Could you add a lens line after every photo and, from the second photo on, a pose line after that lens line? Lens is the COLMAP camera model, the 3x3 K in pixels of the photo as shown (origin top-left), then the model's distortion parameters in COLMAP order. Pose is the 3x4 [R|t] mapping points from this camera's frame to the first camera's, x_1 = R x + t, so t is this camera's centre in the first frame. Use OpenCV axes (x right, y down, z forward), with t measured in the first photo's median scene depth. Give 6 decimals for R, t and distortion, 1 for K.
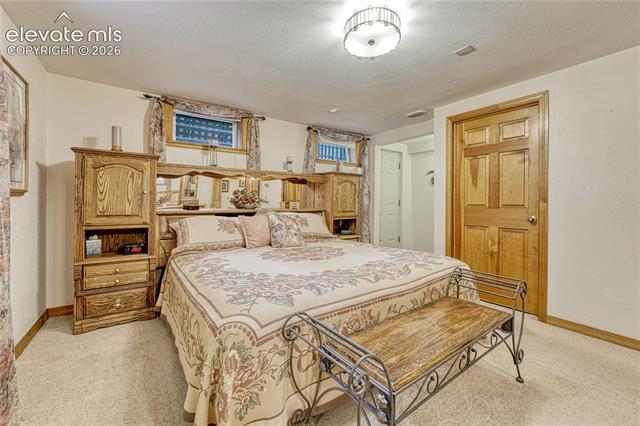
lens RADIAL K [[267.5, 0, 321.4], [0, 267.5, 205.2], [0, 0, 1]] dist [-0.000745, 0.000000]
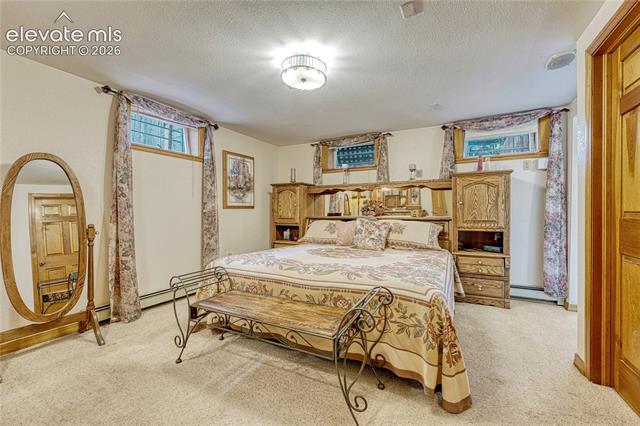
lens RADIAL K [[270.5, 0, 320.0], [0, 270.5, 213.0], [0, 0, 1]] dist [-0.000316, -0.000102]
pose [[0.444471, 0.001030, -0.895793, 0.851518], [-0.006364, 0.999978, -0.002008, 0.004688], [0.895771, 0.006593, 0.444468, 0.326815]]
